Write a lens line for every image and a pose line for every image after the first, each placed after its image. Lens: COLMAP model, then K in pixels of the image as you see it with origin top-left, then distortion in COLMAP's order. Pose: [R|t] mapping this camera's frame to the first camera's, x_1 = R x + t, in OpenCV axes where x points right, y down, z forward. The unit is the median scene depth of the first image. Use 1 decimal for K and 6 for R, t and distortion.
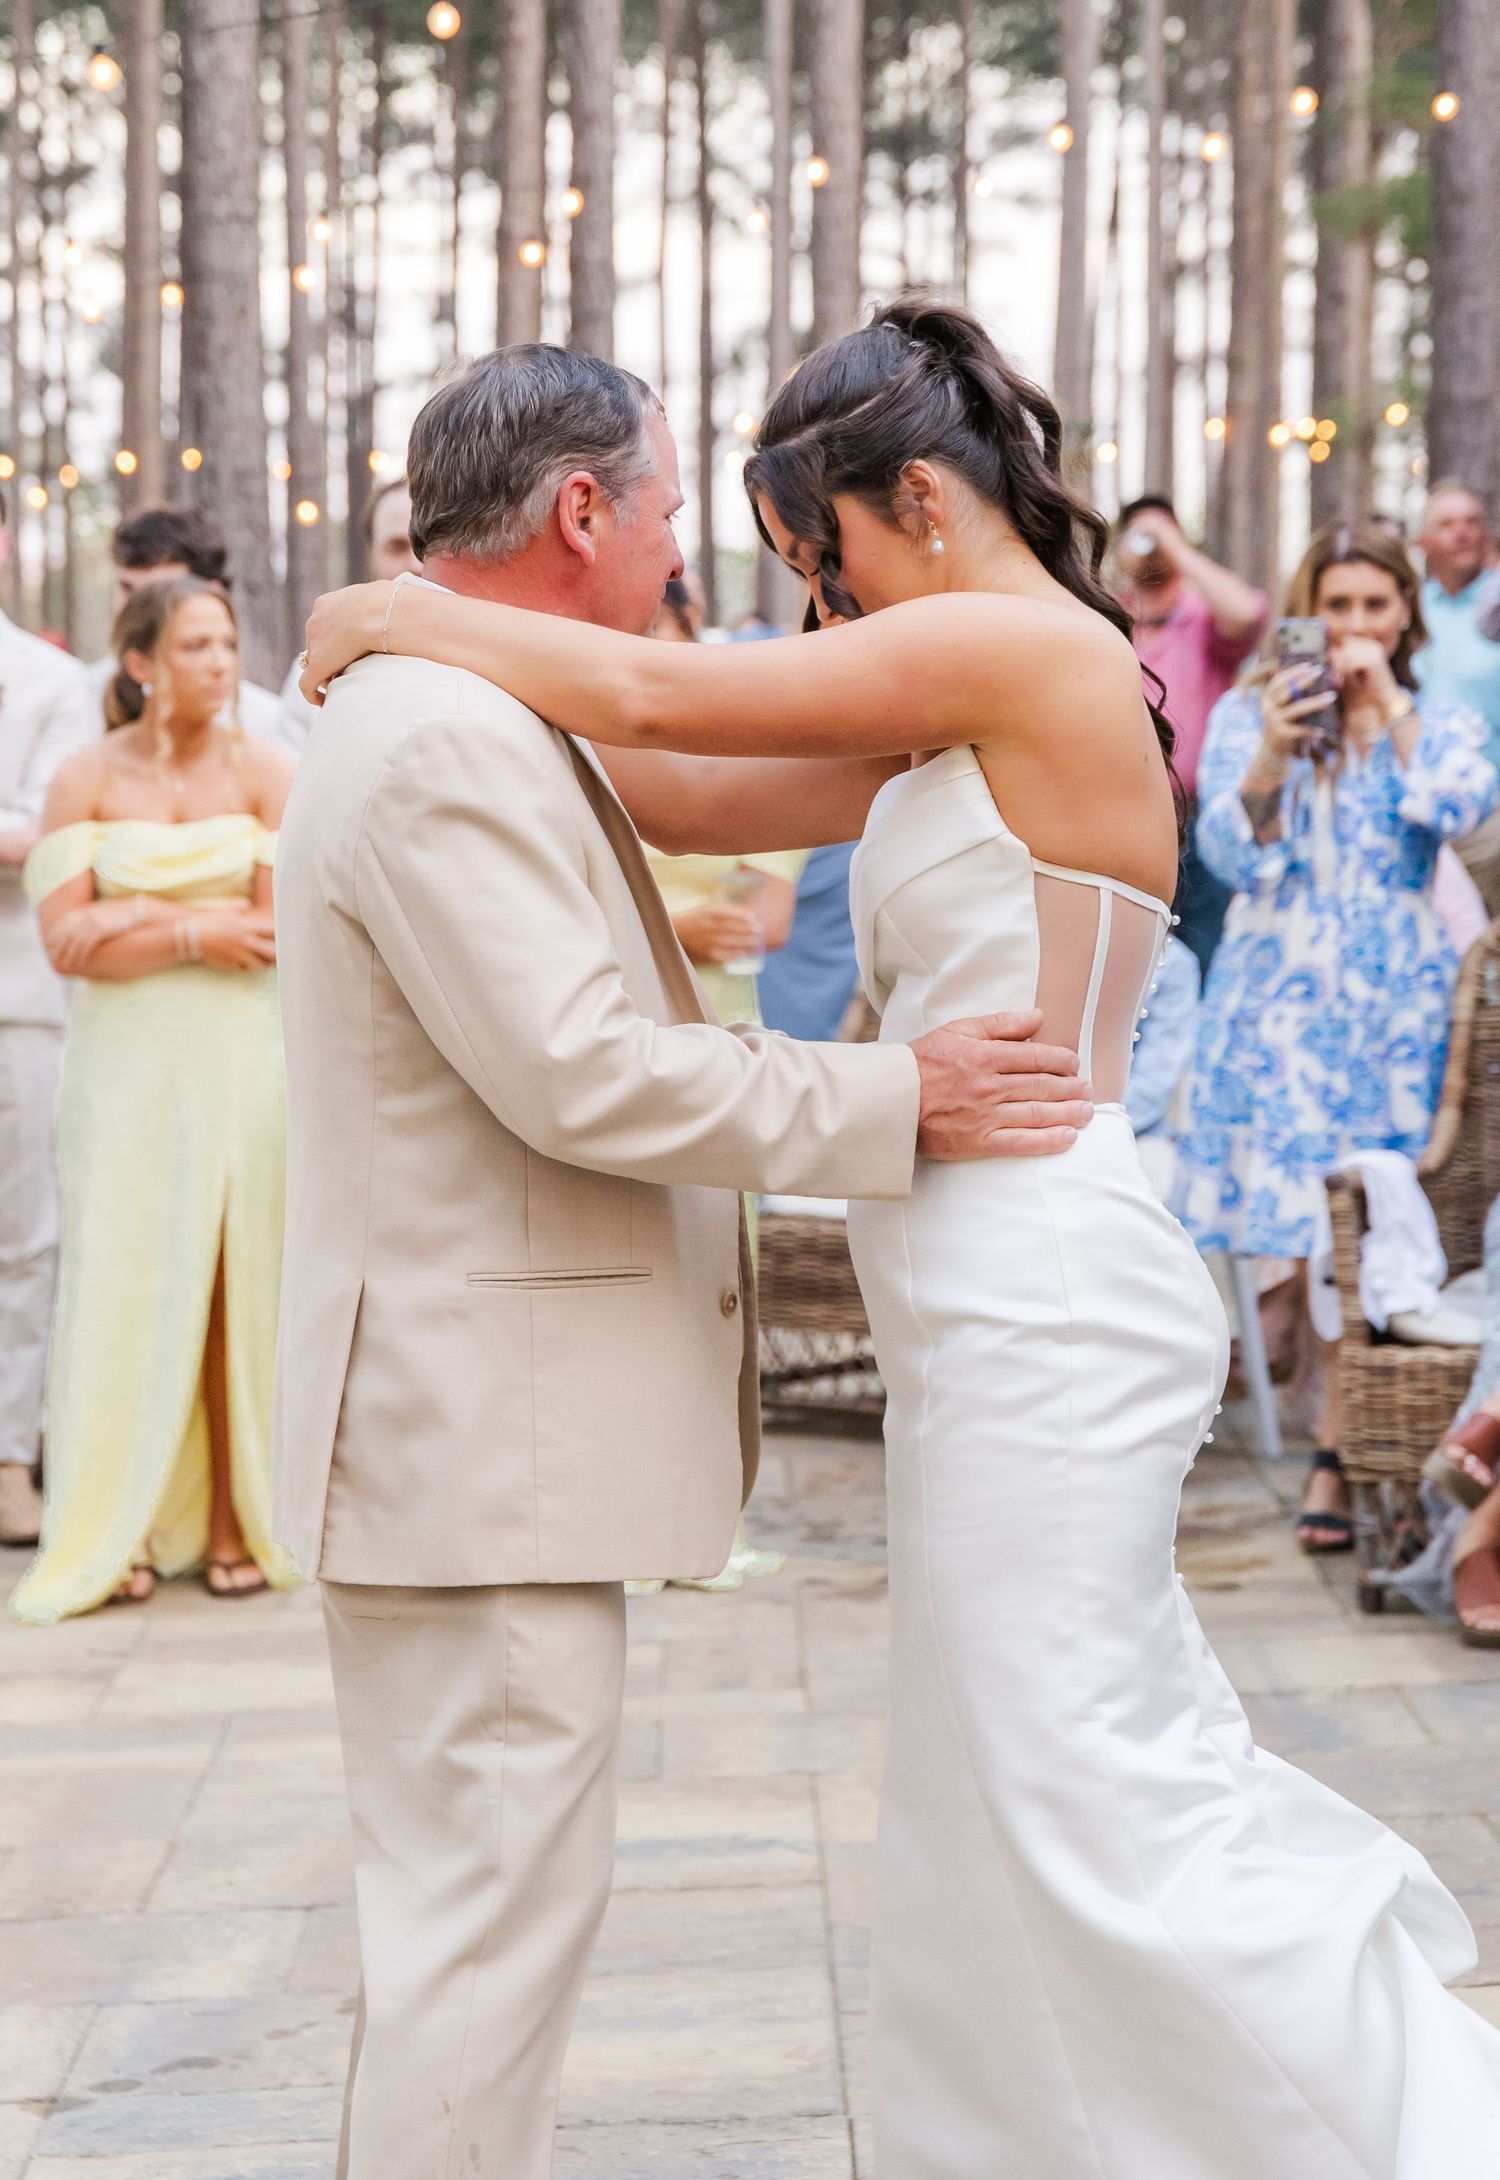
lens RADIAL K [[5343.8, 0, 798.0], [0, 5343.8, 926.0], [0, 0, 1]] dist [-0.021668, 0.243042]
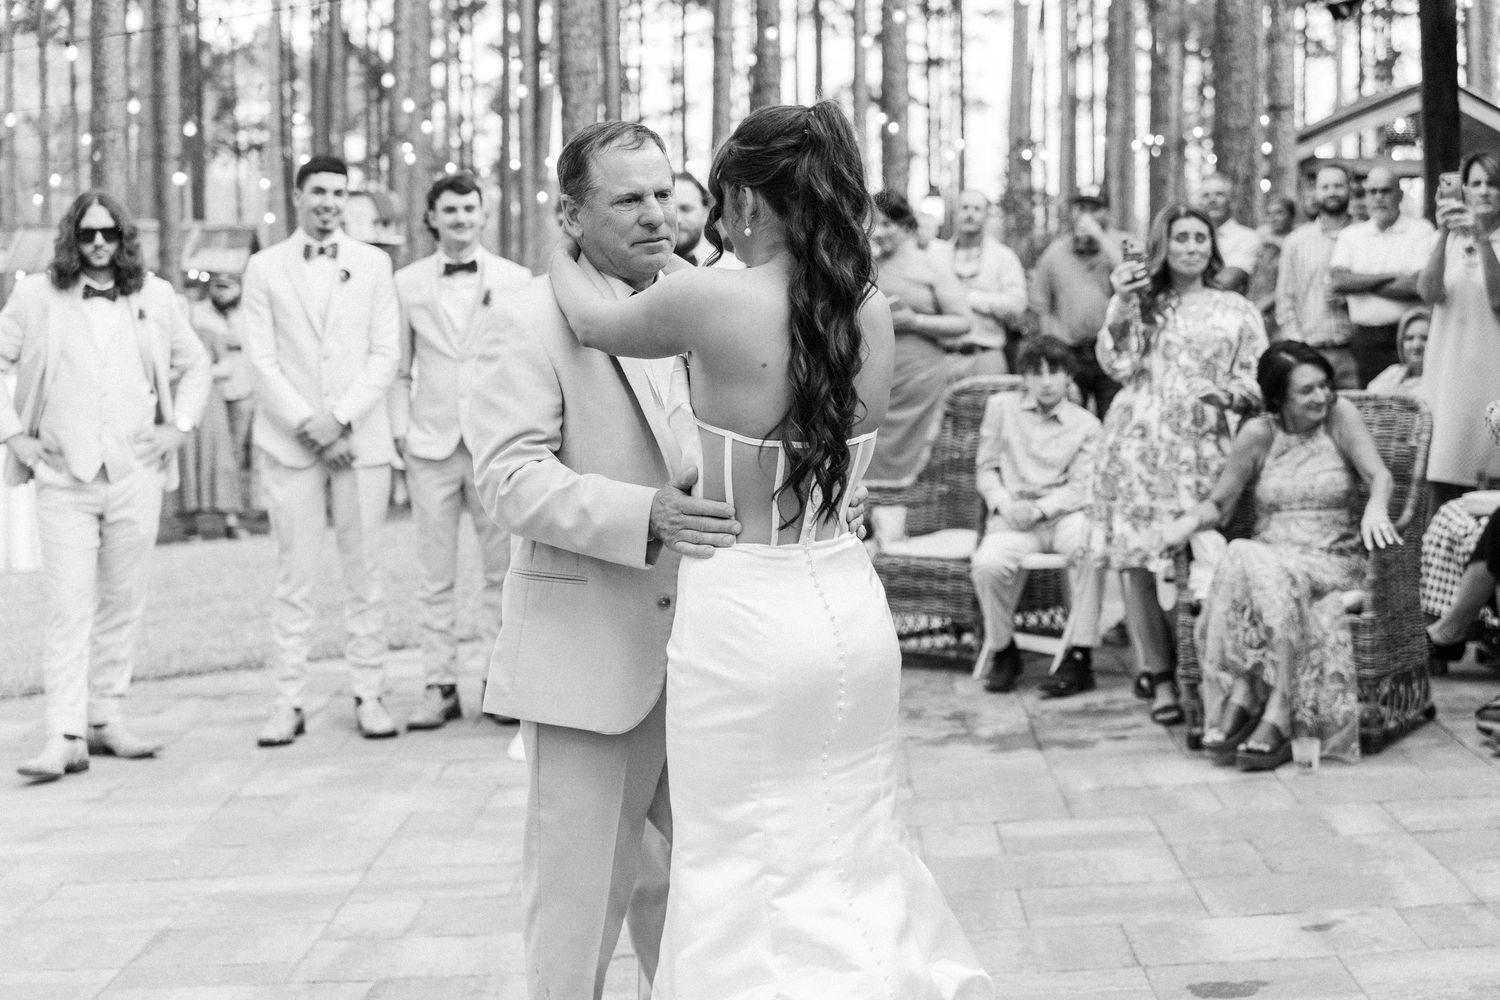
lens RADIAL K [[2931.0, 0, 786.4], [0, 2931.0, 499.1], [0, 0, 1]] dist [-0.206737, -0.107988]
pose [[0.999559, -0.007499, -0.028718, -0.010138], [0.008361, 0.999515, 0.030010, 0.001201], [0.028479, -0.030237, 0.999137, -0.070624]]
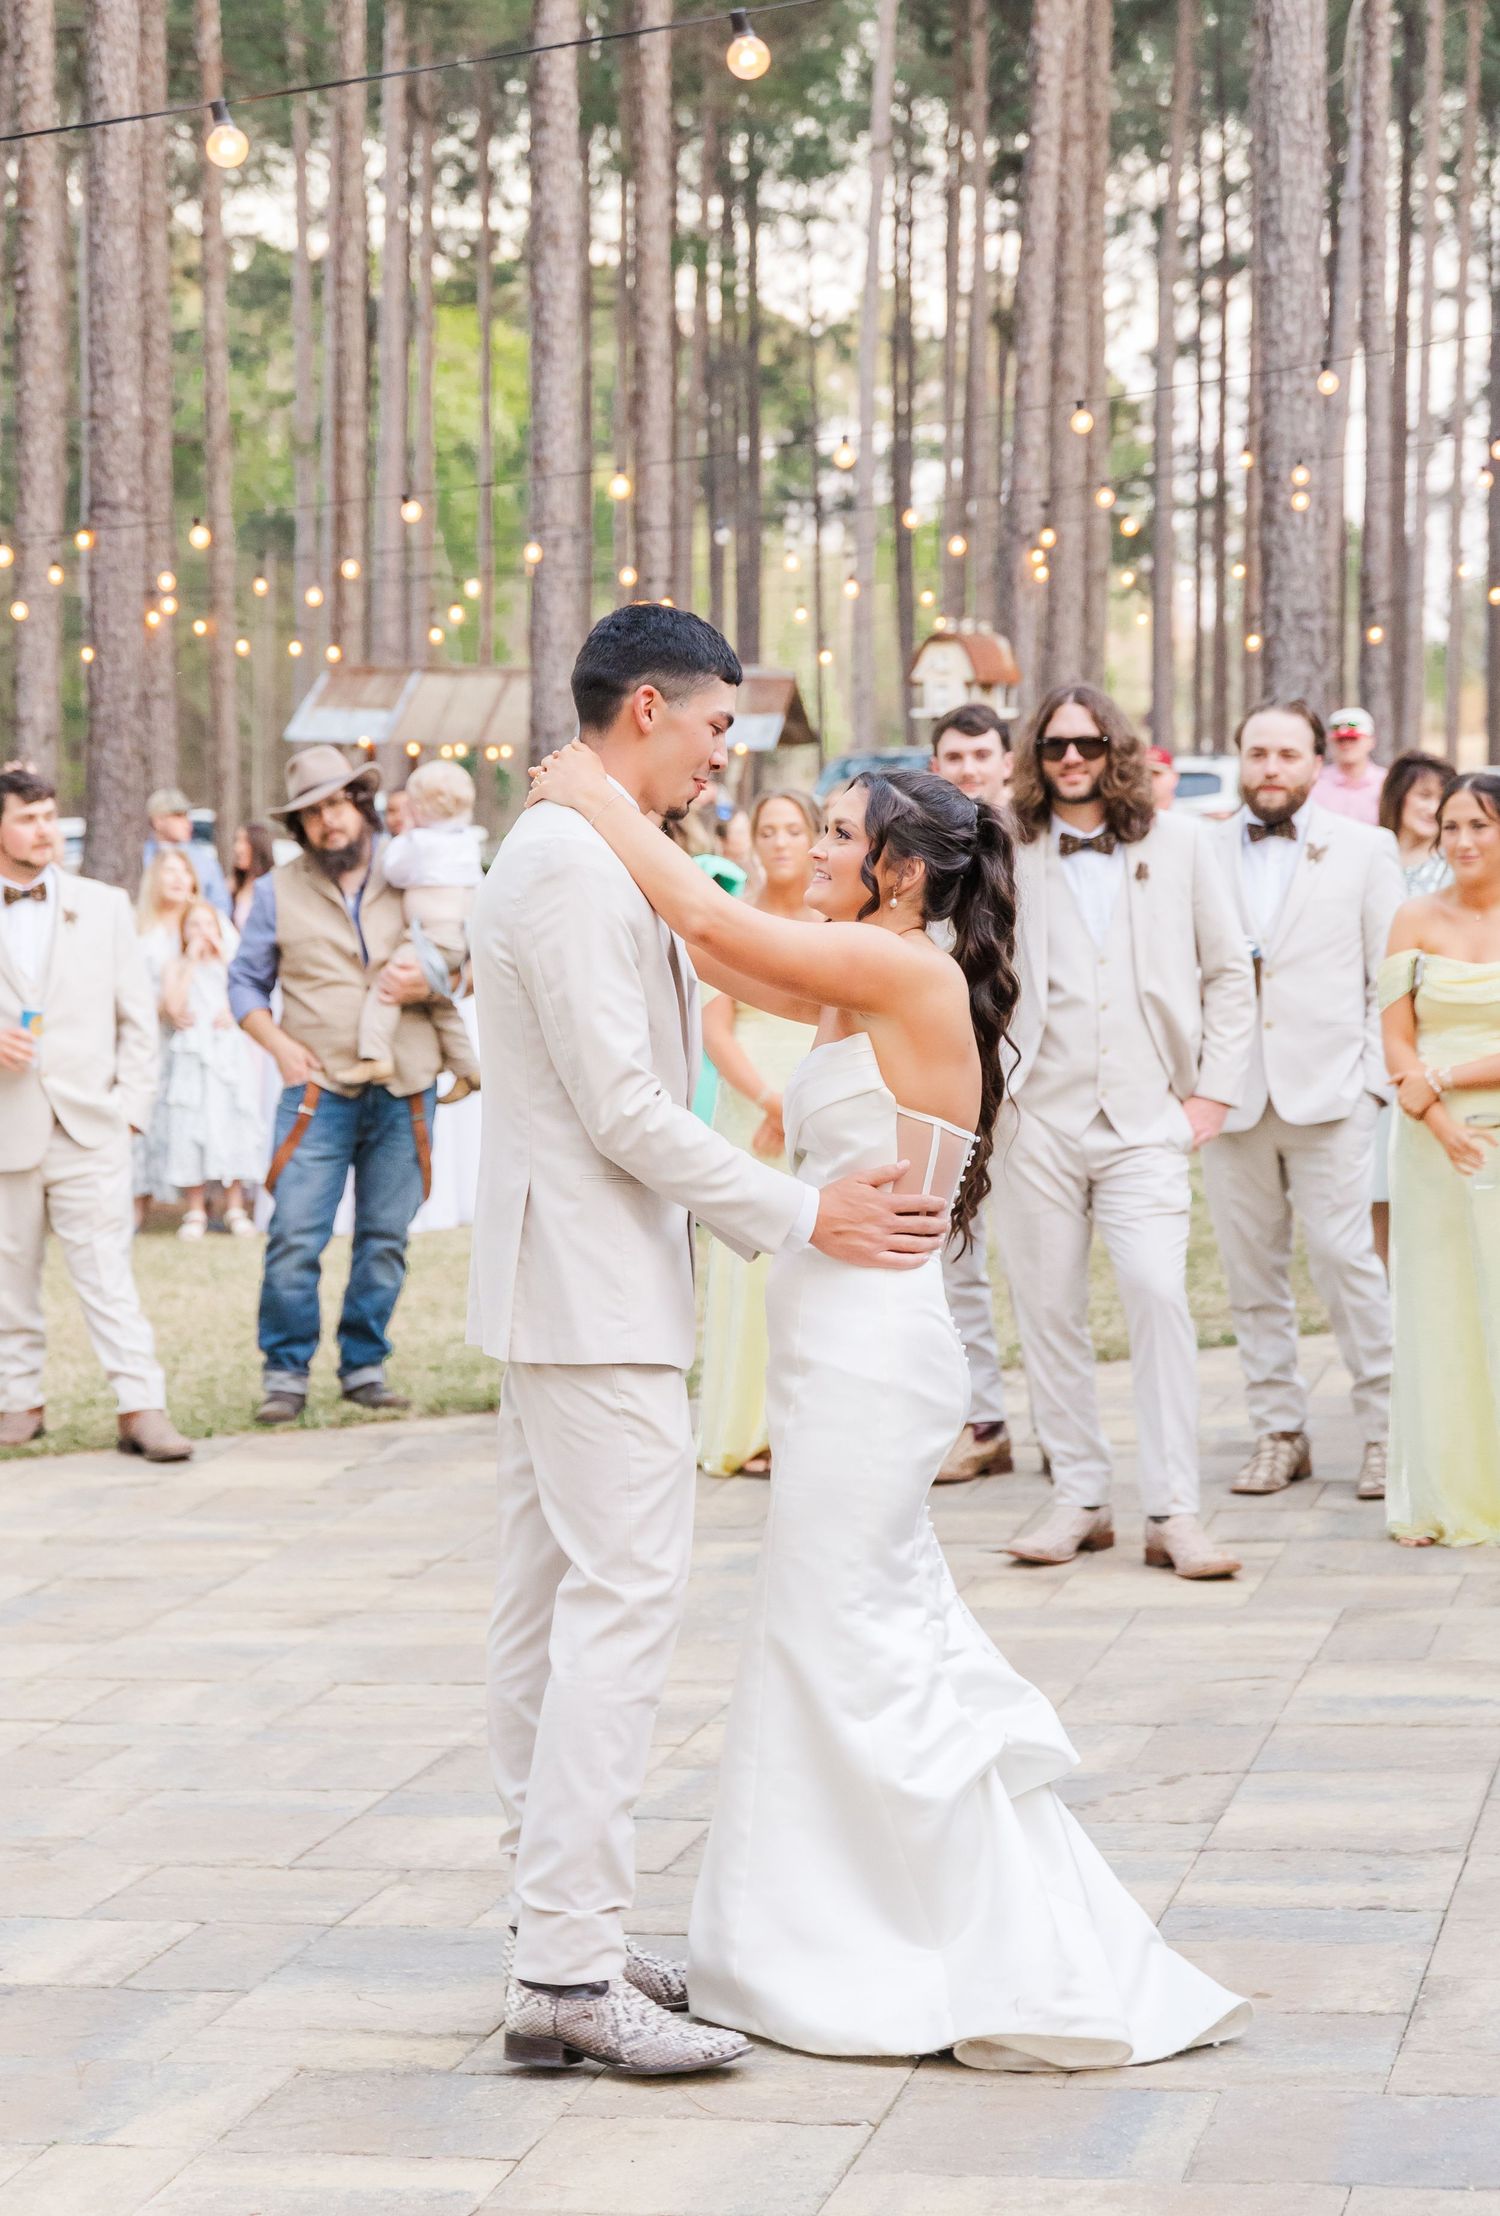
lens RADIAL K [[5134.1, 0, 654.2], [0, 5134.1, 1011.6], [0, 0, 1]] dist [-0.000868, -0.110912]
pose [[0.969305, 0.017282, -0.245252, 0.075897], [-0.015060, 0.999827, 0.010933, -0.017112], [0.245399, -0.006904, 0.969398, -0.261986]]
